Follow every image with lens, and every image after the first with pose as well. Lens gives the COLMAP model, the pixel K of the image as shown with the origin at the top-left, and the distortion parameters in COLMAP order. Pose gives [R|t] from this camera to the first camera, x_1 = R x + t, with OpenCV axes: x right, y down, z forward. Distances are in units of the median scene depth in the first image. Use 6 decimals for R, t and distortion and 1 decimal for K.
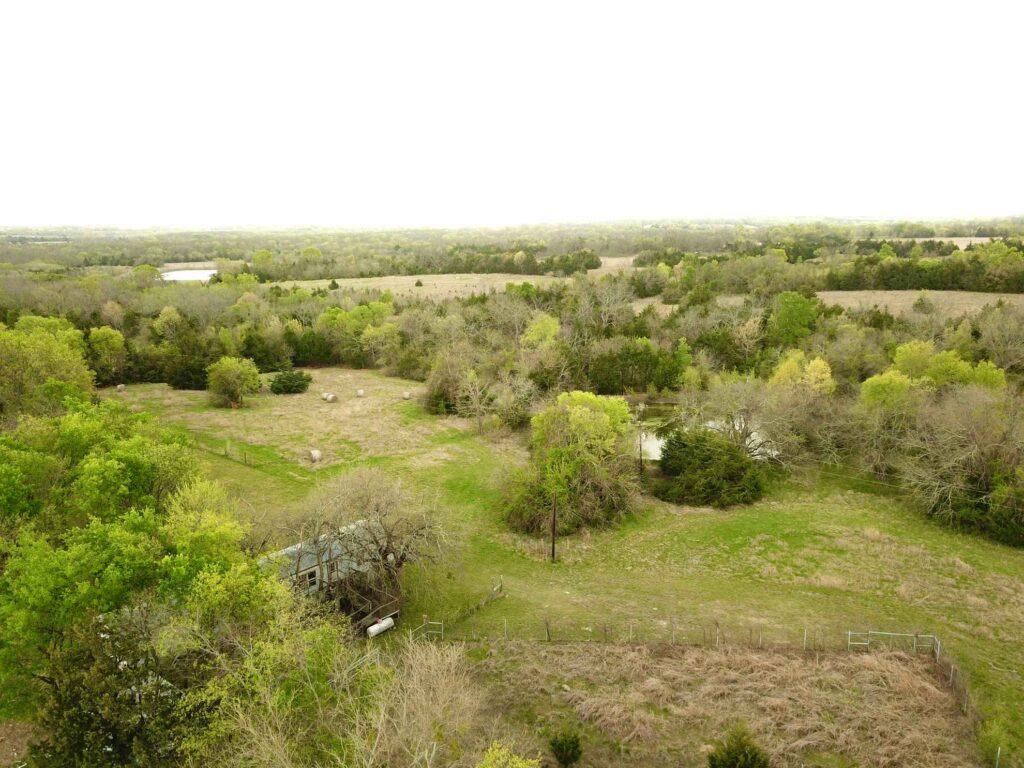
lens RADIAL K [[772.7, 0, 511.8], [0, 772.7, 384.3], [0, 0, 1]] dist [0.010031, -0.003689]
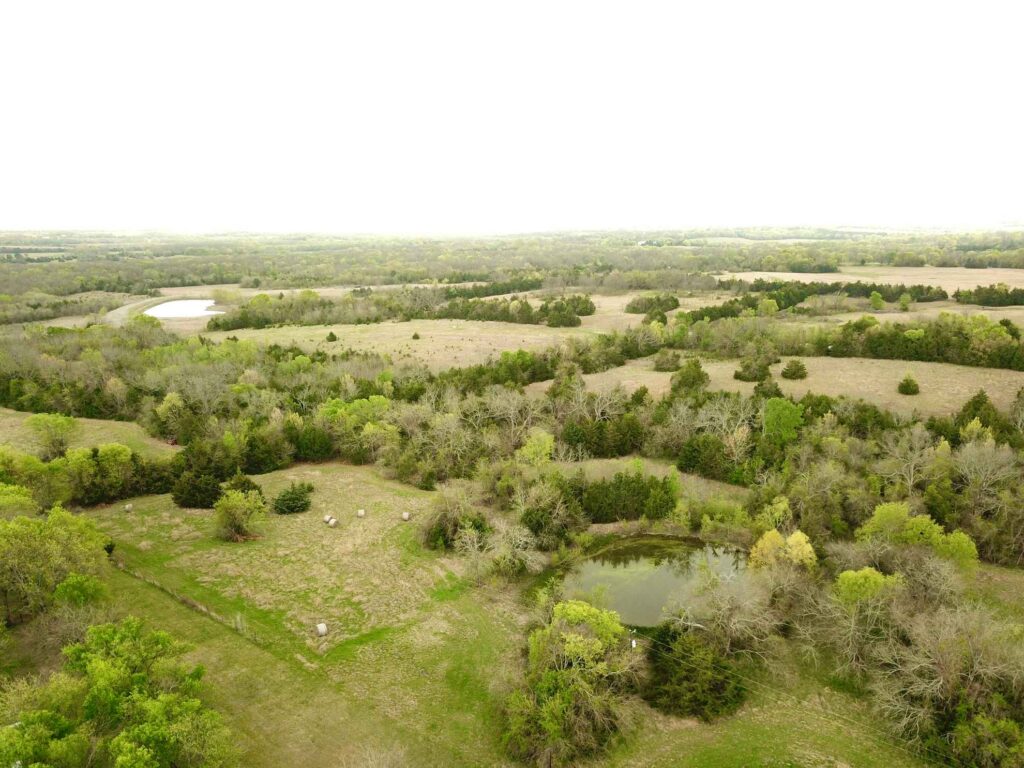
lens RADIAL K [[772.7, 0, 512.1], [0, 772.7, 383.6], [0, 0, 1]] dist [0.010031, -0.003689]
pose [[0.999878, 0.012329, 0.009554, -0.004077], [-0.012288, 0.999915, -0.004358, -0.103666], [-0.009607, 0.004240, 0.999945, -0.023363]]
